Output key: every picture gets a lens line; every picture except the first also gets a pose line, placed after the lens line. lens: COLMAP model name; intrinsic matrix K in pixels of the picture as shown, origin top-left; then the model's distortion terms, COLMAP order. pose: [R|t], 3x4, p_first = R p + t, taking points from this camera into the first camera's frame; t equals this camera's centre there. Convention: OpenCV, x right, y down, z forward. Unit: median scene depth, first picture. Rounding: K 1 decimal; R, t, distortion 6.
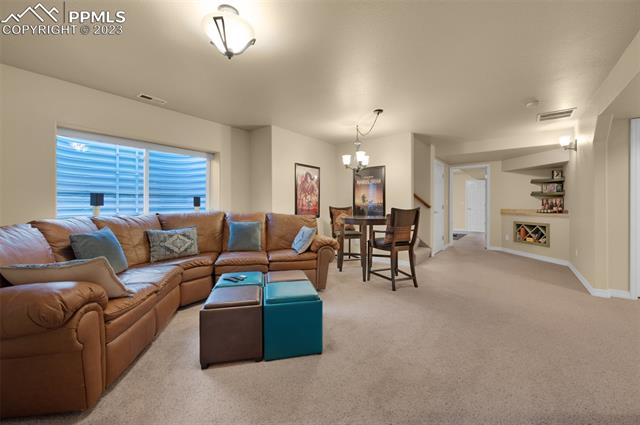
lens RADIAL K [[260.2, 0, 321.8], [0, 260.2, 206.5], [0, 0, 1]] dist [-0.001154, -0.000112]
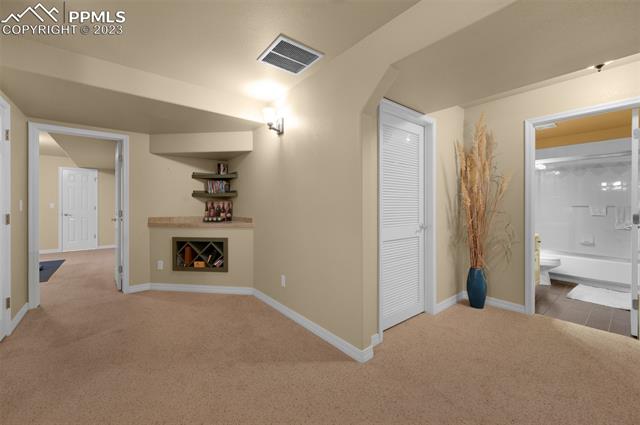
lens RADIAL K [[260.2, 0, 321.8], [0, 260.2, 206.5], [0, 0, 1]] dist [-0.001154, -0.000112]
pose [[0.244492, -0.002954, 0.969647, 0.234739], [0.006815, 0.999976, 0.001328, -0.014239], [-0.969627, 0.006284, 0.244506, 0.514970]]
